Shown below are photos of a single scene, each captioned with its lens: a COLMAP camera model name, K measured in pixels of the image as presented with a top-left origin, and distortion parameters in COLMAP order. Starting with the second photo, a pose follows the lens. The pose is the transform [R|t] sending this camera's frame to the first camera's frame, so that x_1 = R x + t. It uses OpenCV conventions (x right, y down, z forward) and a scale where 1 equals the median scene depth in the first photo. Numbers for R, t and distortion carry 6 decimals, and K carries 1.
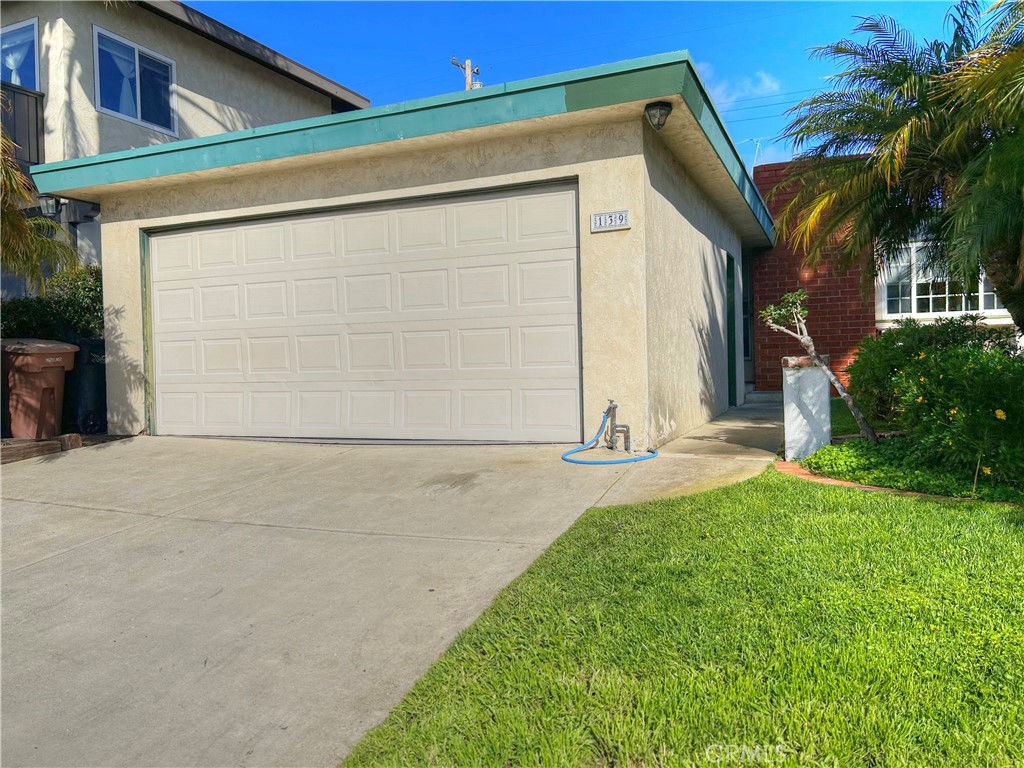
lens RADIAL K [[771.1, 0, 509.7], [0, 771.1, 383.7], [0, 0, 1]] dist [0.014150, 0.002662]
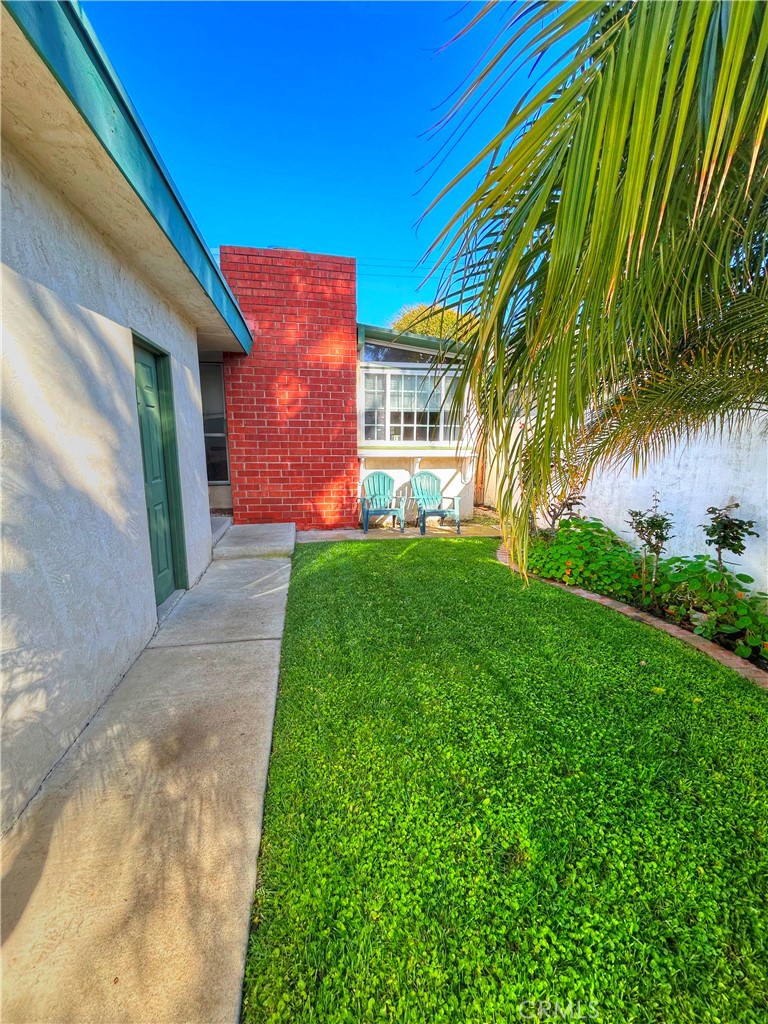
lens RADIAL K [[411.7, 0, 384.0], [0, 411.7, 515.8], [0, 0, 1]] dist [0.000183, -0.000006]
pose [[0.829873, -0.073834, 0.553046, 0.209515], [-0.016493, 0.987526, 0.156587, -0.078558], [-0.557709, -0.139069, 0.818304, 0.543450]]
